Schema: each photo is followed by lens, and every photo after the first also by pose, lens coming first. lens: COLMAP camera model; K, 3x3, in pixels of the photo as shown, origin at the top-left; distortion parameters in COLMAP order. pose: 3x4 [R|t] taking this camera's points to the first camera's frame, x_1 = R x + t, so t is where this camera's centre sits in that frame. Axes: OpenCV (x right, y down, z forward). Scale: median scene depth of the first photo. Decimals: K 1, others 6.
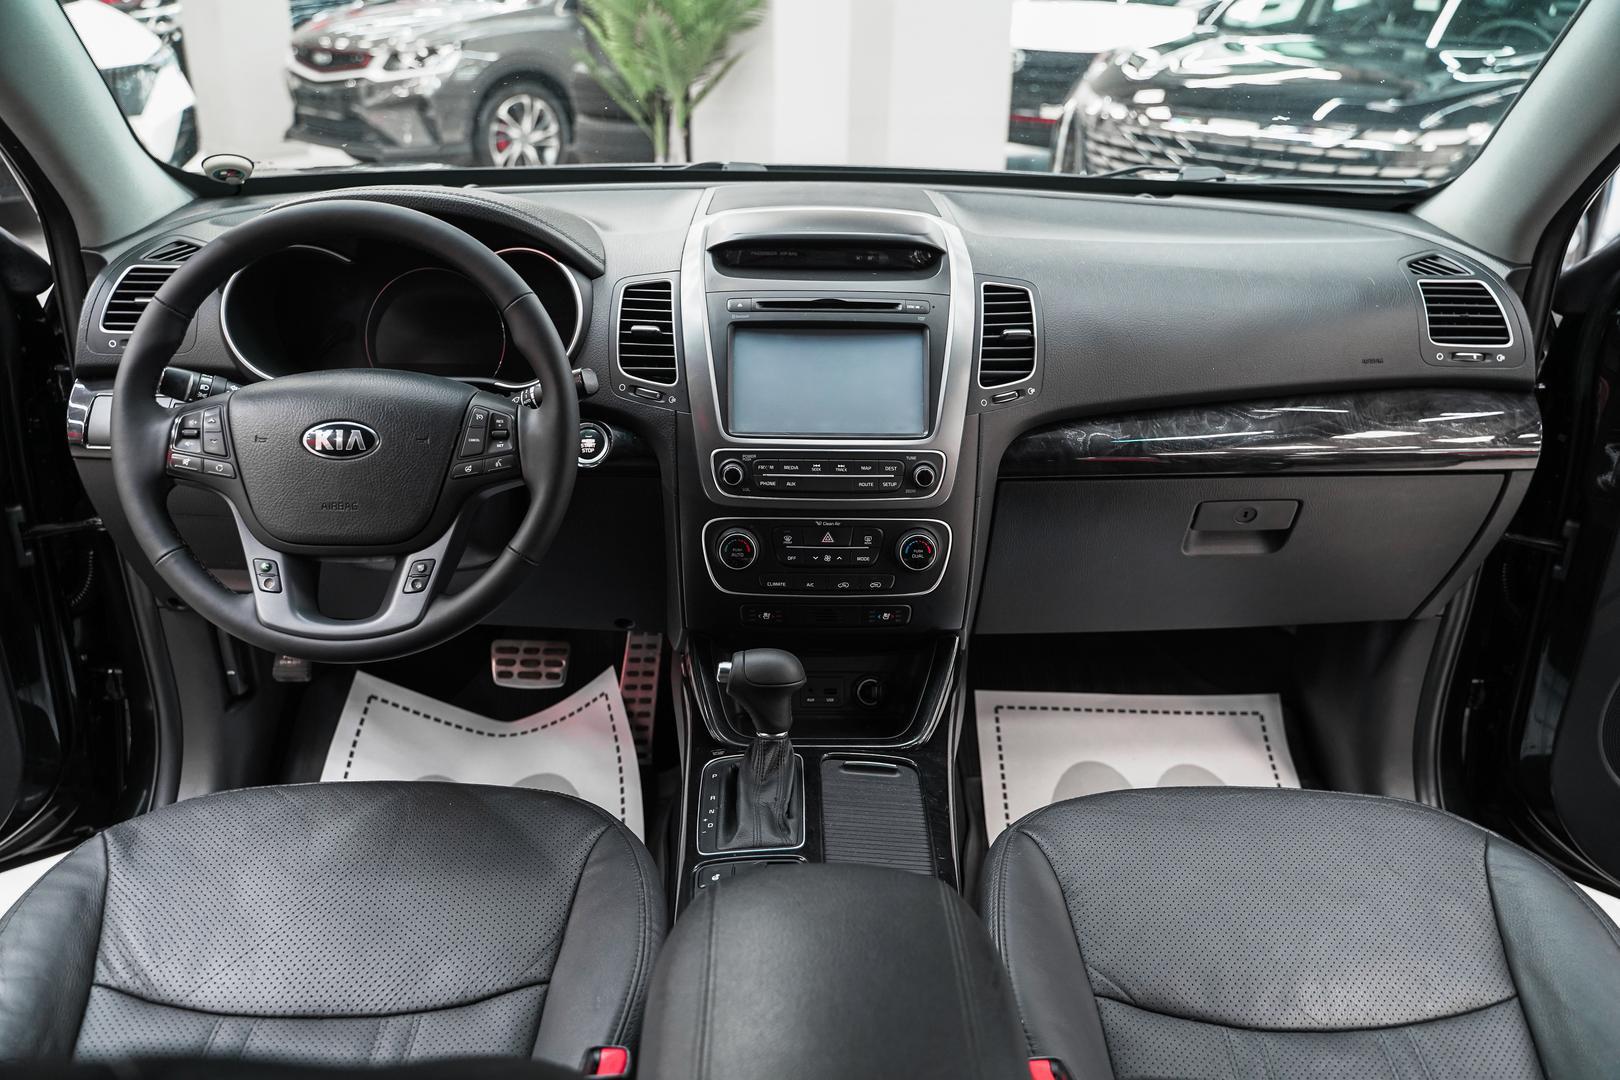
lens RADIAL K [[1301.6, 0, 810.0], [0, 1301.6, 540.0], [0, 0, 1]] dist [-0.015118, 0.017133]
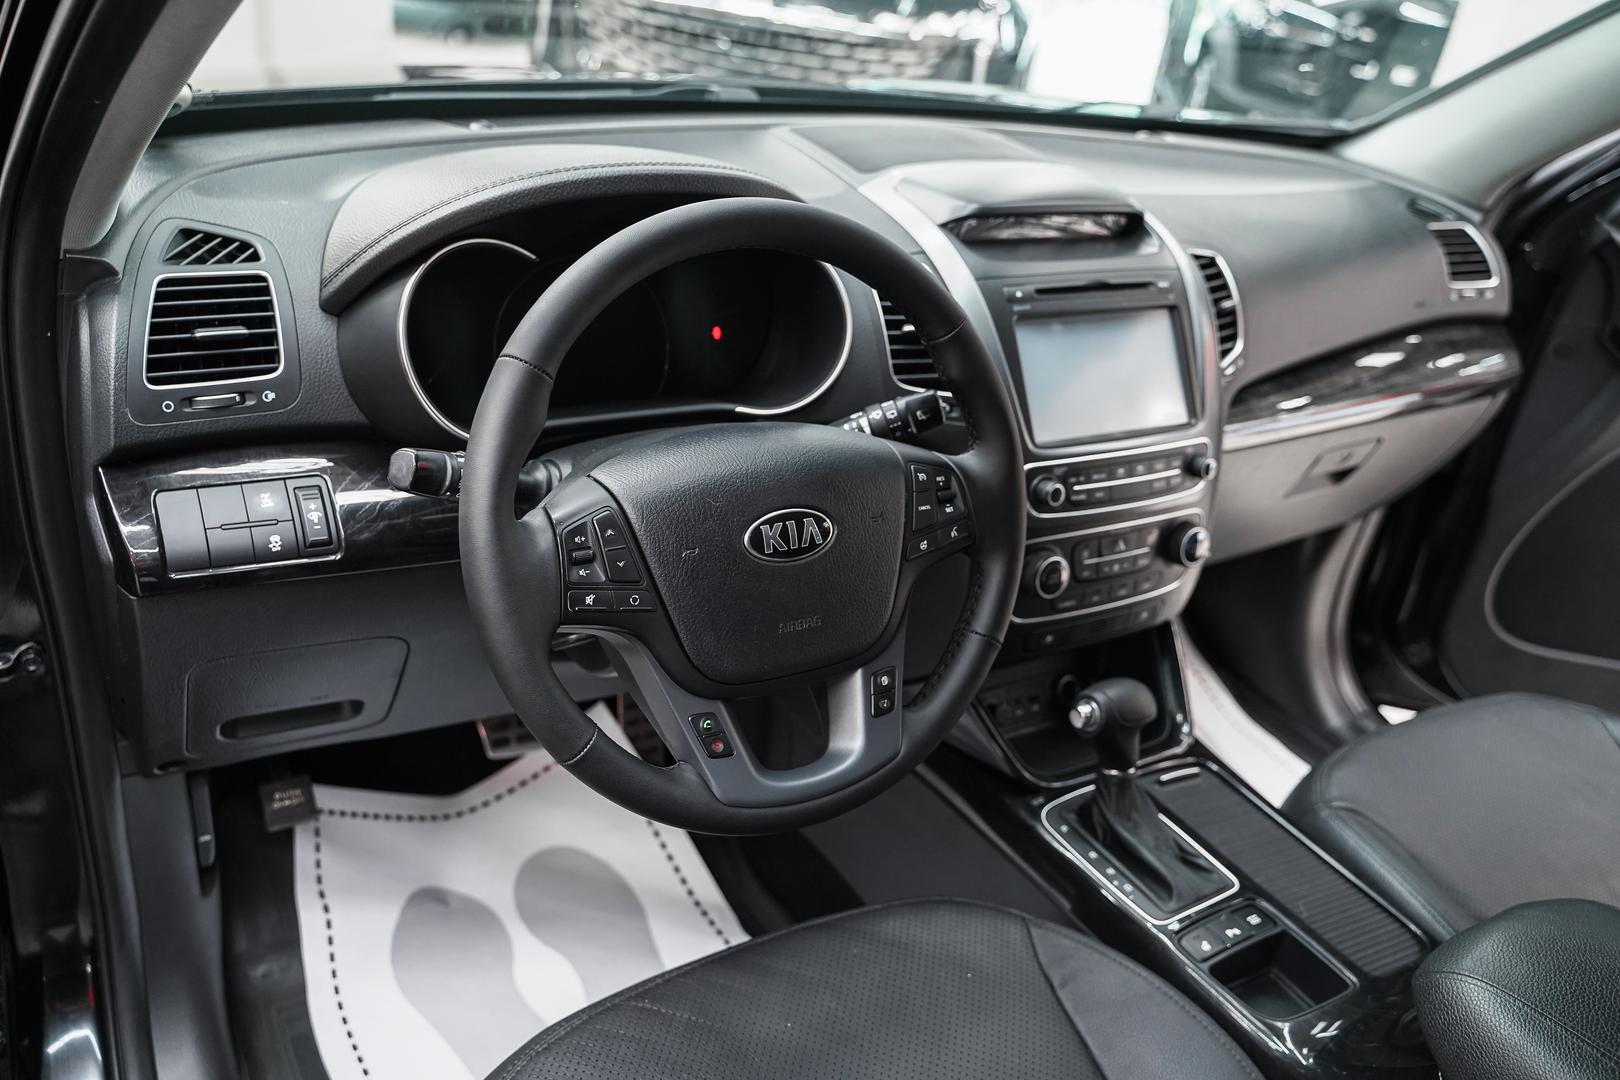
lens RADIAL K [[1301.6, 0, 810.0], [0, 1301.6, 540.0], [0, 0, 1]] dist [-0.015118, 0.017133]
pose [[0.861348, -0.150786, 0.485122, -0.607906], [0.098358, 0.986365, 0.131945, -0.145576], [-0.498403, -0.065935, 0.864434, 0.313854]]
